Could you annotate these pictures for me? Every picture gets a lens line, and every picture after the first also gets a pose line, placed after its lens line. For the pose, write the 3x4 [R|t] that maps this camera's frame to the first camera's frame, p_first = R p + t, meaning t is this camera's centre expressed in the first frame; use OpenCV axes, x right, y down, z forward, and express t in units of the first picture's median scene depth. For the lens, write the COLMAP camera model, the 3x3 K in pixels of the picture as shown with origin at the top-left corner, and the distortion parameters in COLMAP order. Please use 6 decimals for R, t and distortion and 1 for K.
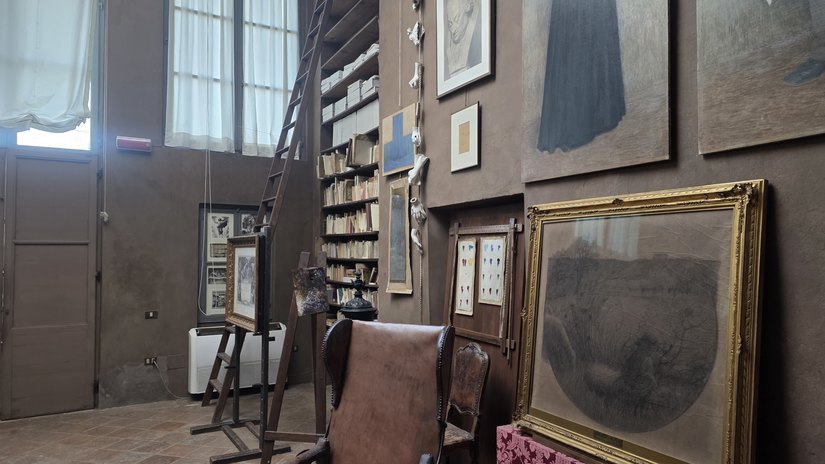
lens RADIAL K [[555.1, 0, 403.8], [0, 555.1, 241.3], [0, 0, 1]] dist [0.117841, -0.117234]
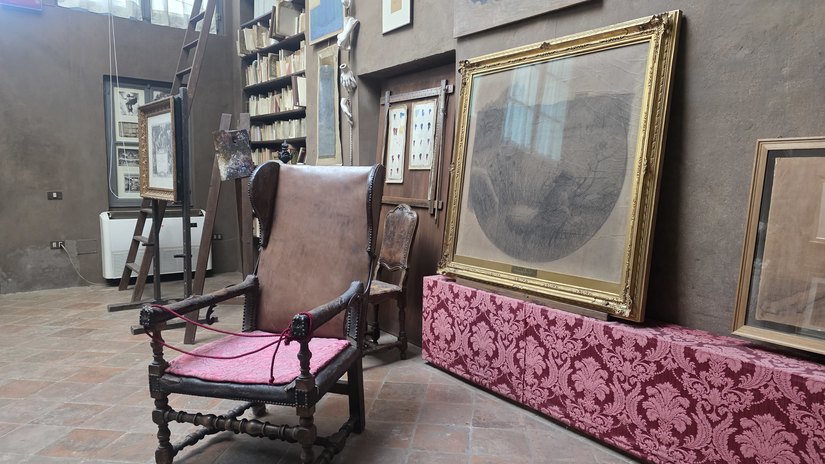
lens RADIAL K [[558.5, 0, 412.5], [0, 558.5, 232.0], [0, 0, 1]] dist [0.095819, -0.081744]
pose [[0.989970, -0.000430, 0.141277, -0.001509], [-0.016942, 0.992418, 0.121737, 0.101809], [-0.140258, -0.122909, 0.982457, -0.008005]]
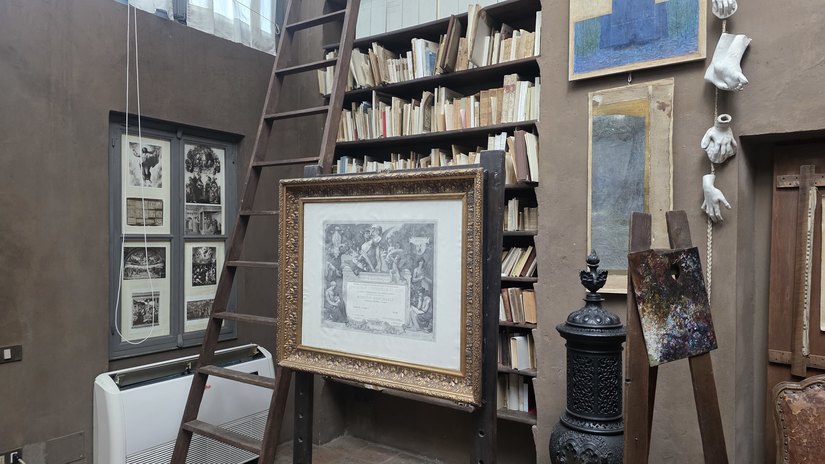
lens RADIAL K [[558.5, 0, 412.5], [0, 558.5, 232.0], [0, 0, 1]] dist [0.095819, -0.081744]
pose [[0.901666, 0.007221, 0.432373, -0.553258], [-0.019398, 0.999530, 0.023759, 0.029247], [-0.431998, -0.029810, 0.901382, 0.729442]]
